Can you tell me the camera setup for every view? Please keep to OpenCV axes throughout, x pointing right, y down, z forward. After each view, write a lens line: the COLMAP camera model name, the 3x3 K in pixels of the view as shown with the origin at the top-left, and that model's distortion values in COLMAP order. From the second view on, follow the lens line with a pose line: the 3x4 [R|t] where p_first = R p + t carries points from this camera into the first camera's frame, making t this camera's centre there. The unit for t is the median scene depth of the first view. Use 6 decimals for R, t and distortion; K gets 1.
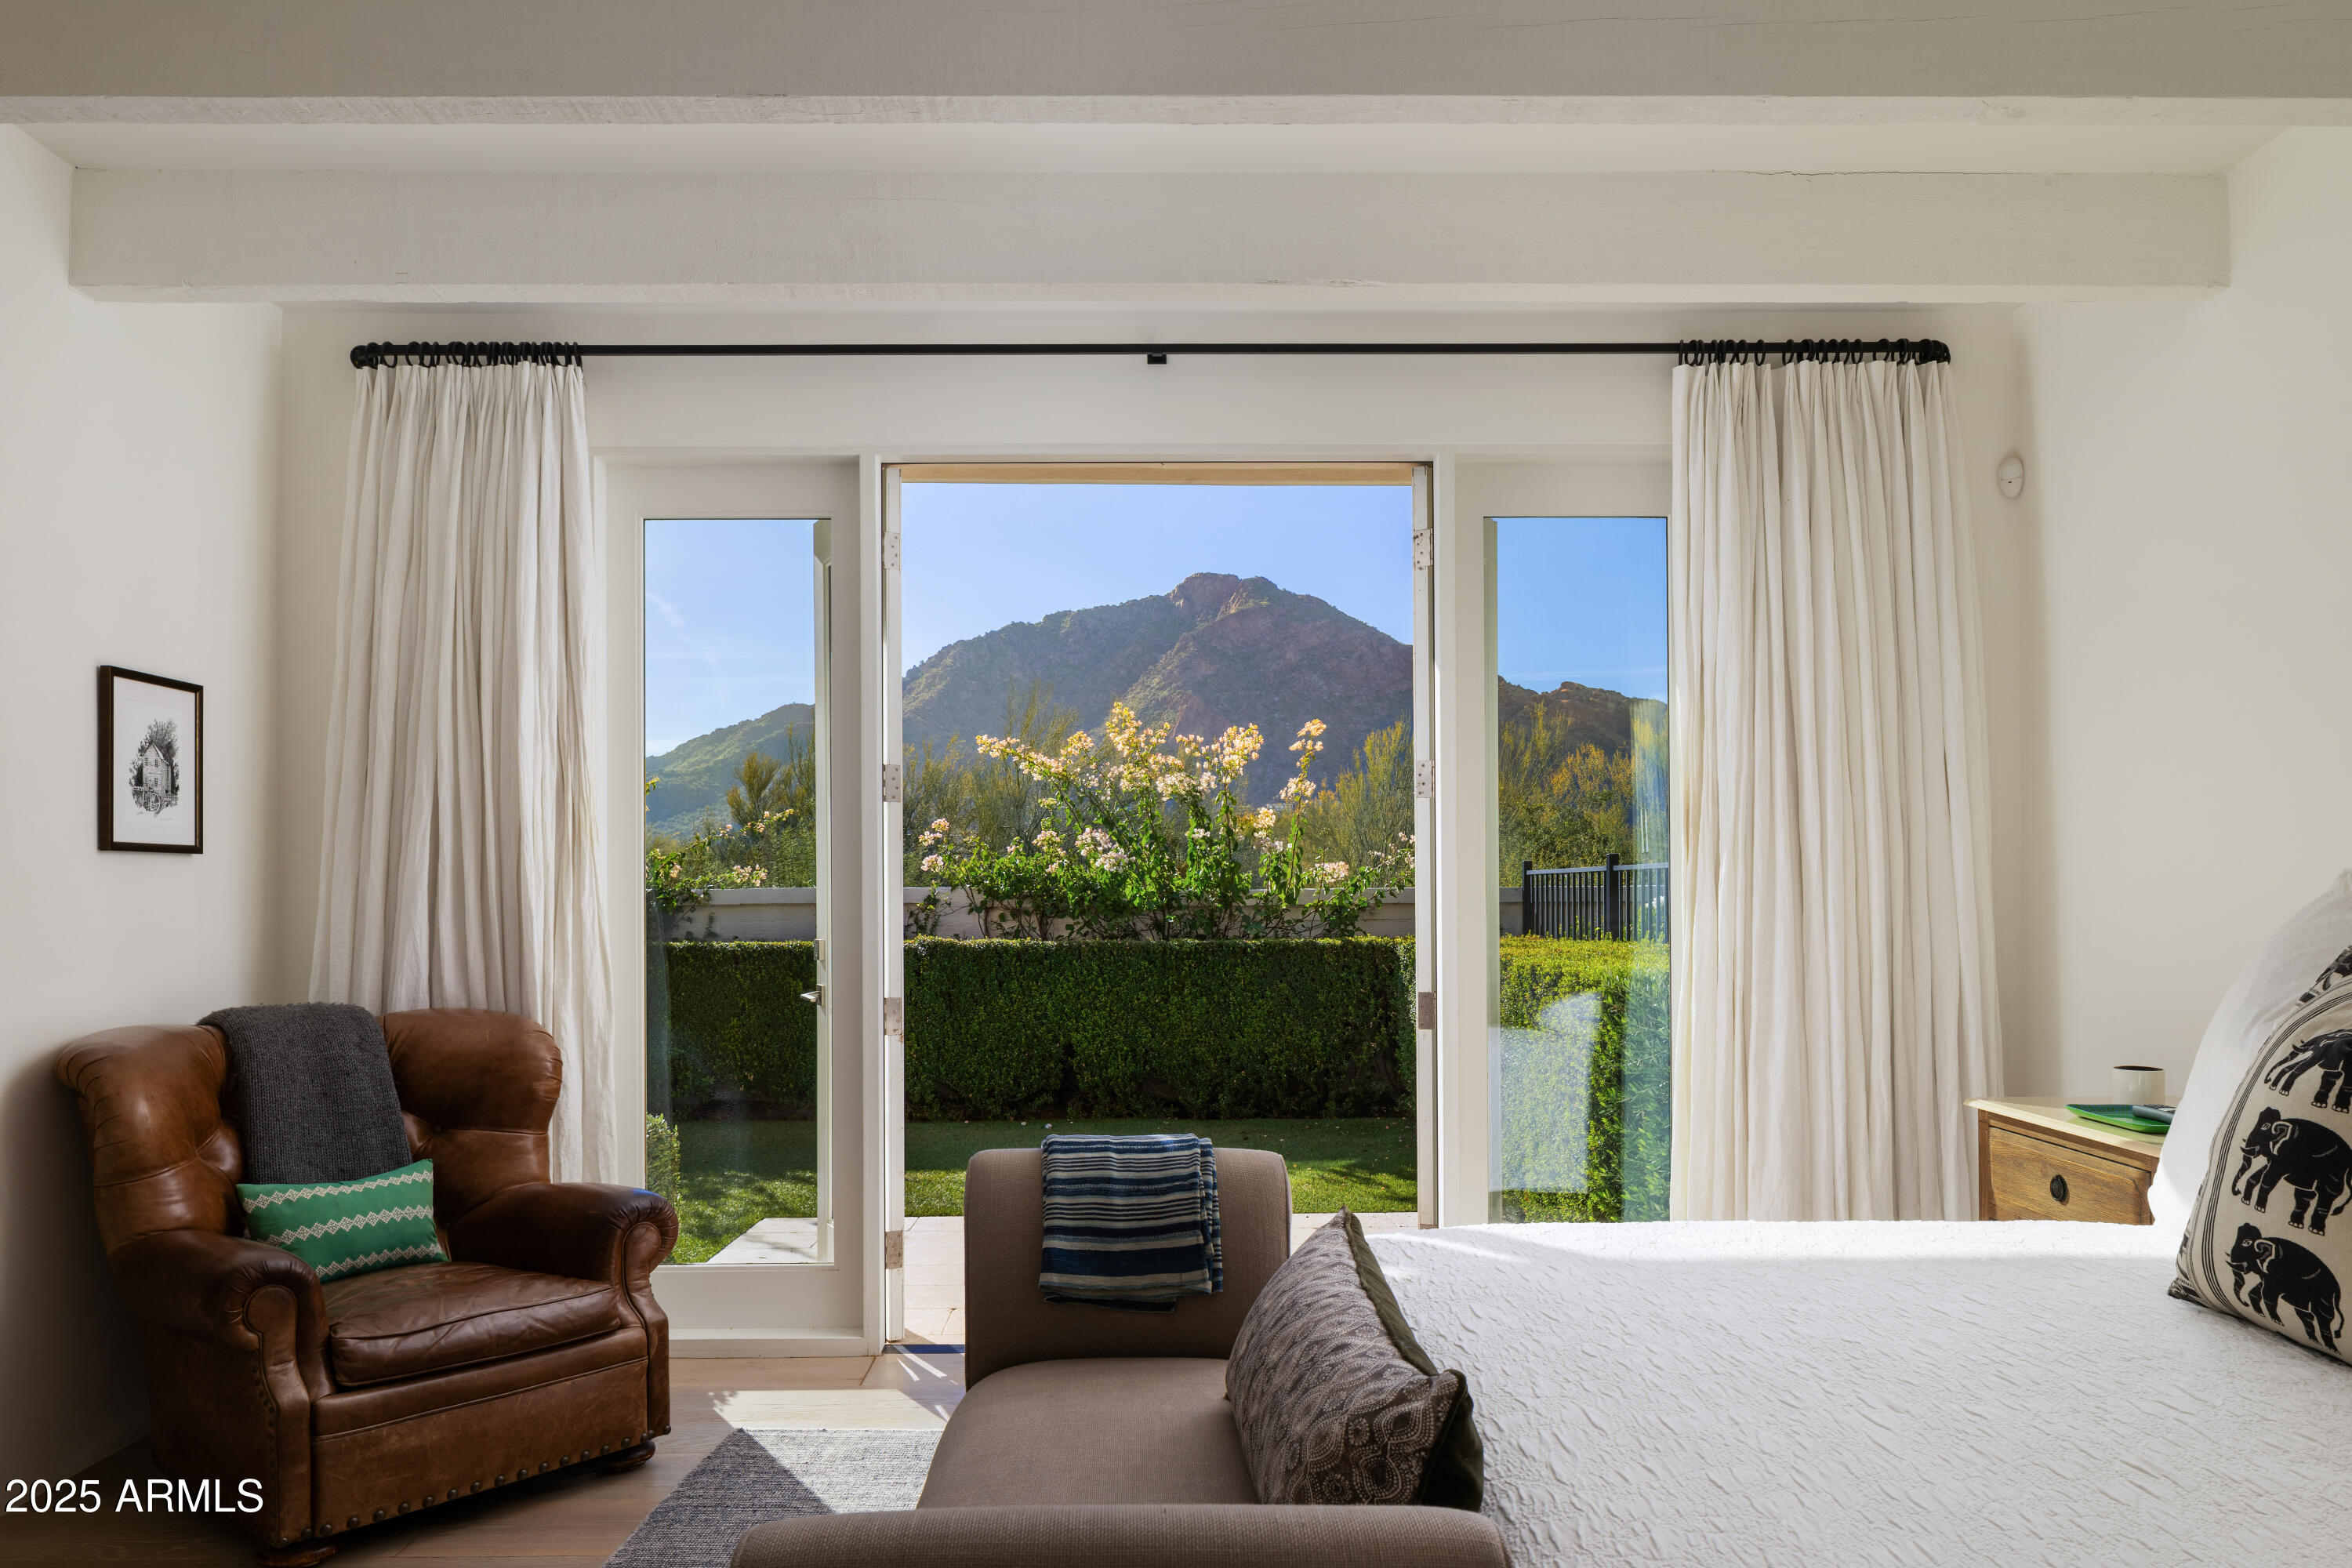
lens RADIAL K [[1619.9, 0, 1175.9], [0, 1619.9, 871.6], [0, 0, 1]] dist [-0.007560, 0.000273]
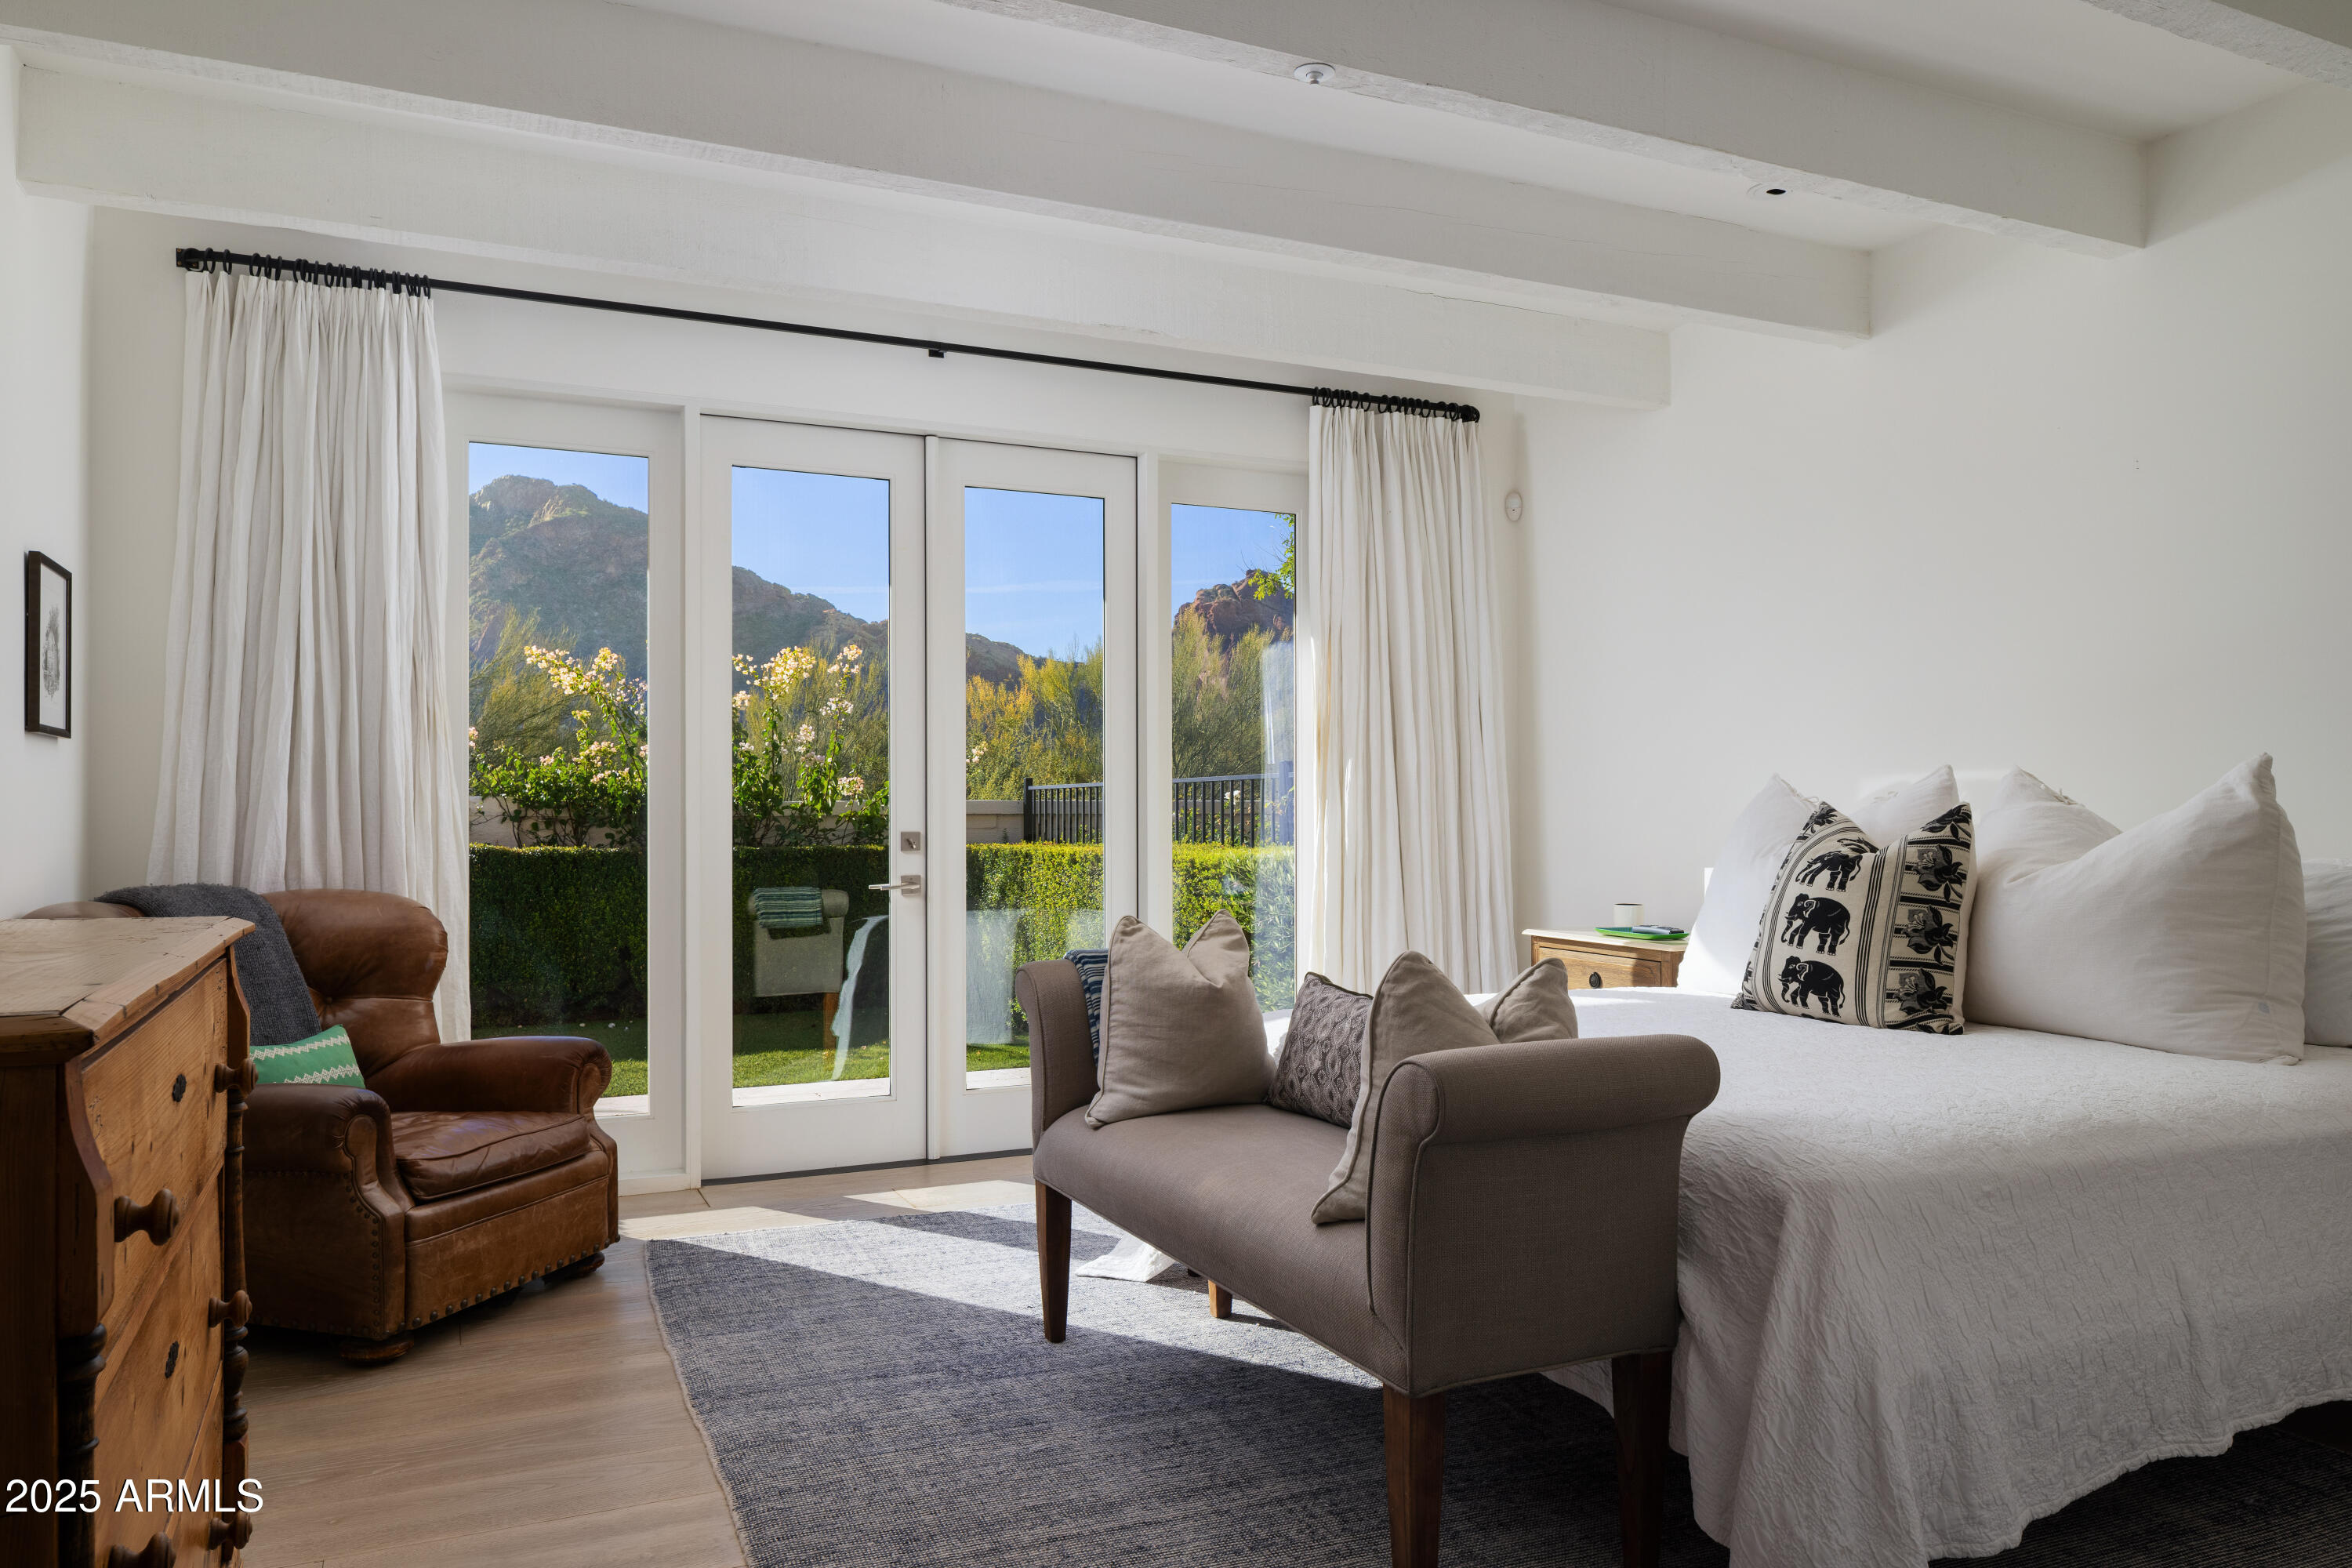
lens RADIAL K [[1622.1, 0, 1176.0], [0, 1622.1, 784.0], [0, 0, 1]] dist [-0.003503, -0.000263]
pose [[0.912214, 0.011612, 0.409550, -0.383307], [-0.007887, 0.999911, -0.010785, 0.023024], [-0.409638, 0.006608, 0.912224, -0.212169]]
